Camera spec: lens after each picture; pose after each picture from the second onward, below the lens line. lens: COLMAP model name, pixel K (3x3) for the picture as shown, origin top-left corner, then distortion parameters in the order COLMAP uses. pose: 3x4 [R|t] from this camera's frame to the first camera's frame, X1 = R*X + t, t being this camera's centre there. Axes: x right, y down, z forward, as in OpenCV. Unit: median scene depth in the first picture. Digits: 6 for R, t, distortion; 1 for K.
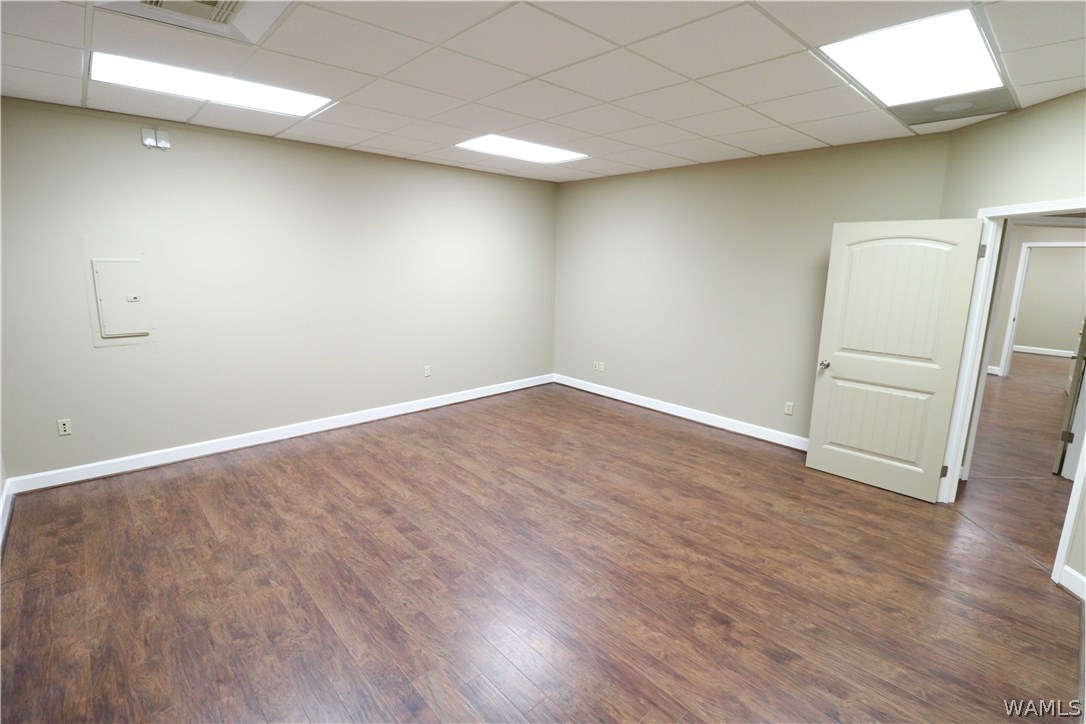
lens RADIAL K [[502.4, 0, 559.8], [0, 502.4, 354.2], [0, 0, 1]] dist [-0.002282, -0.010968]
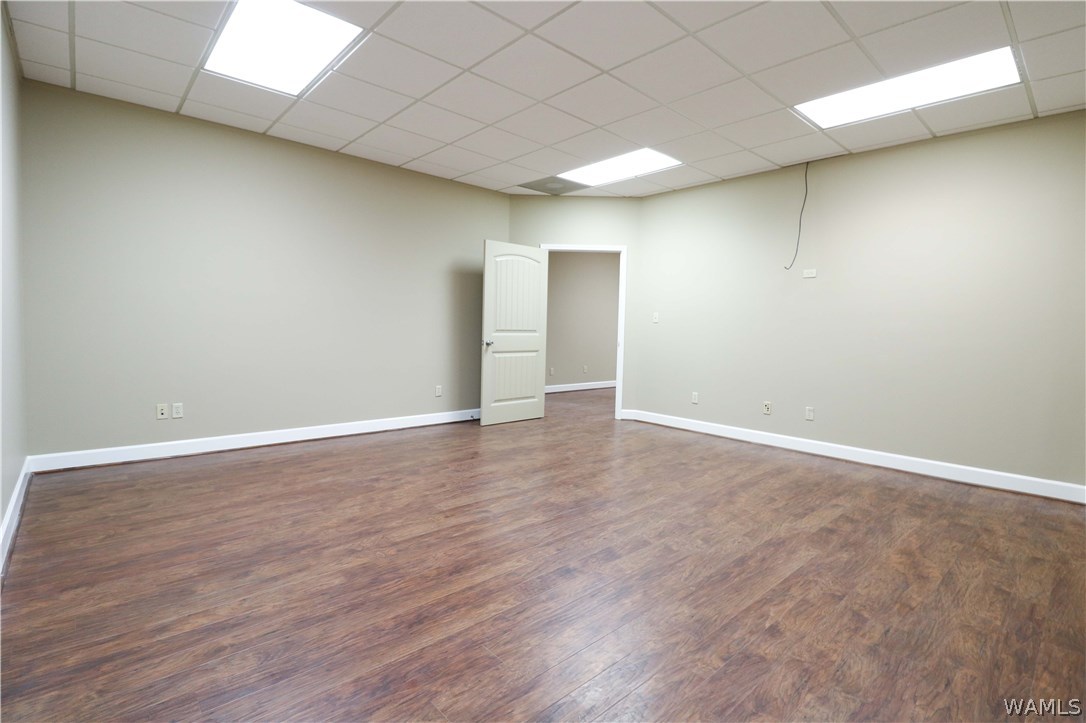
lens RADIAL K [[502.4, 0, 559.8], [0, 502.4, 353.7], [0, 0, 1]] dist [-0.002282, -0.010968]
pose [[0.016859, -0.074988, 0.997042, -1.150035], [0.163158, 0.984024, 0.071250, -0.024853], [-0.986456, 0.161474, 0.028825, 1.098899]]
